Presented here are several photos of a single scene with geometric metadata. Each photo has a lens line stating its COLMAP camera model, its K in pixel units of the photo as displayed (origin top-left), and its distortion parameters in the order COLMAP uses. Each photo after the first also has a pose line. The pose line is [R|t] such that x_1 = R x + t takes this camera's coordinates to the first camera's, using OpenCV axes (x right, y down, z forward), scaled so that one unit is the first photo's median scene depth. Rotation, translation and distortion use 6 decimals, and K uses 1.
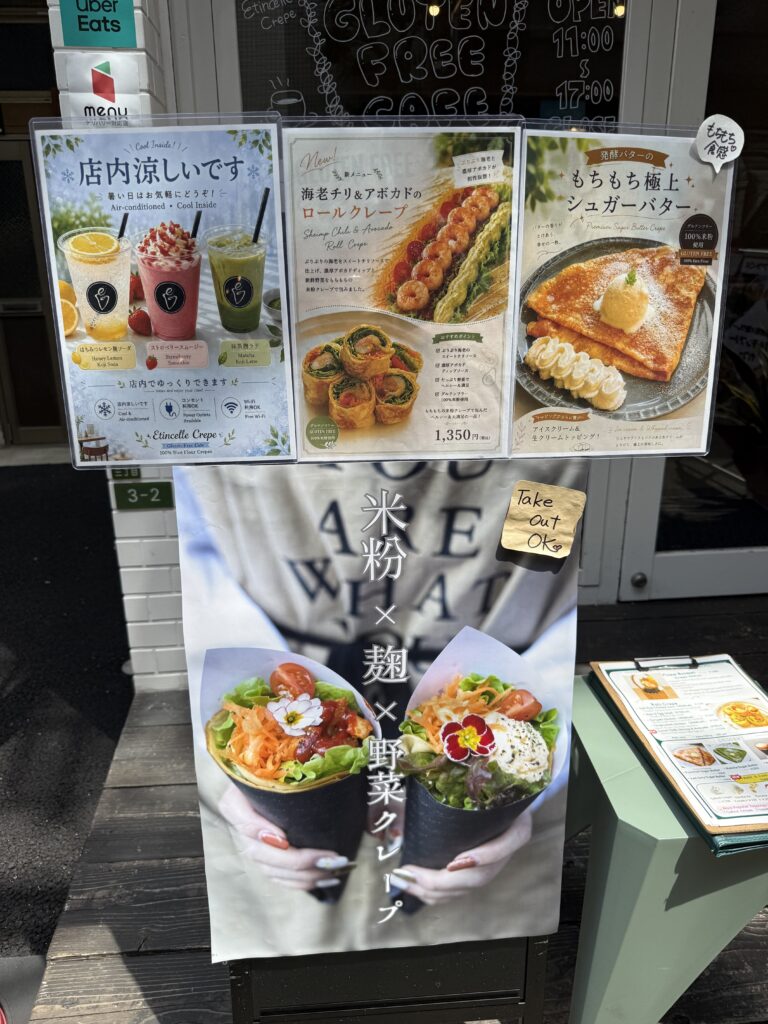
lens RADIAL K [[725.5, 0, 388.3], [0, 725.5, 509.7], [0, 0, 1]] dist [0.047314, -0.046655]
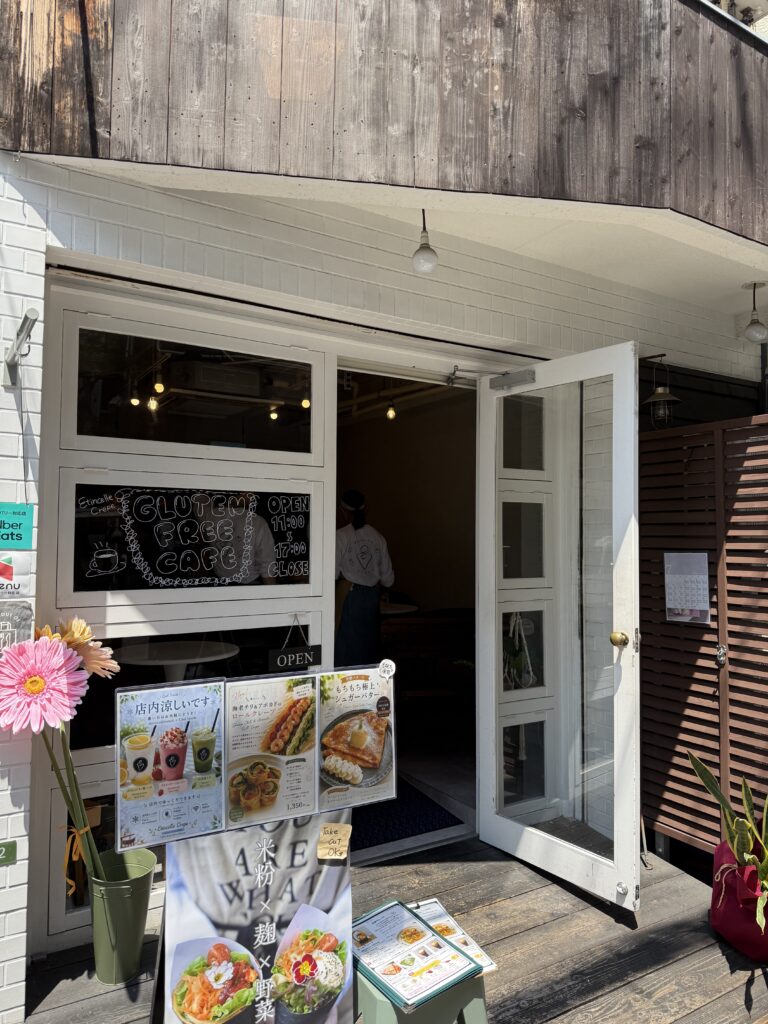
lens RADIAL K [[725.5, 0, 388.3], [0, 725.5, 509.7], [0, 0, 1]] dist [0.047314, -0.046655]
pose [[0.894263, 0.038968, 0.445841, -0.657752], [0.120635, 0.938340, -0.323982, -0.188305], [-0.430976, 0.343510, 0.834423, -1.238384]]
